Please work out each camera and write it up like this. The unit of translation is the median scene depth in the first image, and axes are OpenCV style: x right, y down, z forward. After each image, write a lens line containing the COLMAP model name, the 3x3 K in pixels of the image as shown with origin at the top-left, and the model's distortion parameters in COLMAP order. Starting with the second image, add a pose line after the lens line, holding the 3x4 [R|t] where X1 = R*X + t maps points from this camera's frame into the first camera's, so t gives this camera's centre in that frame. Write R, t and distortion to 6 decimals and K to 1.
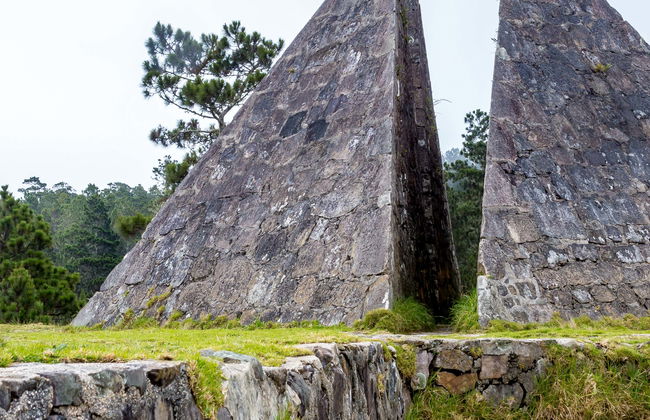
lens RADIAL K [[1510.1, 0, 325.0], [0, 1510.1, 210.0], [0, 0, 1]] dist [0.188374, 0.030378]
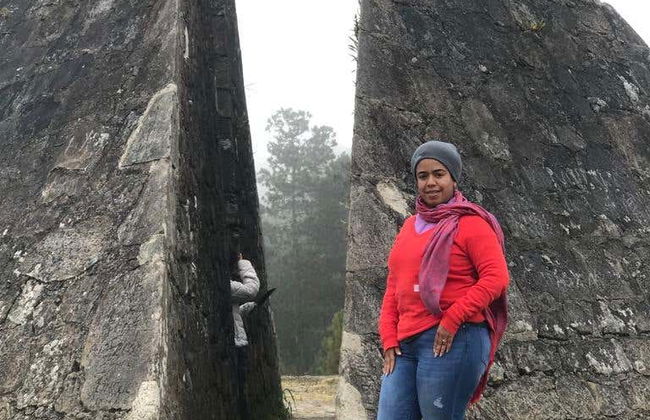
lens RADIAL K [[927.1, 0, 325.0], [0, 927.1, 158.8], [0, 0, 1]] dist [-0.015747, -0.017807]
pose [[0.984336, 0.023181, 0.174772, 0.041165], [-0.016199, 0.999017, -0.041270, -0.025526], [-0.175557, 0.037793, 0.983744, 0.675099]]
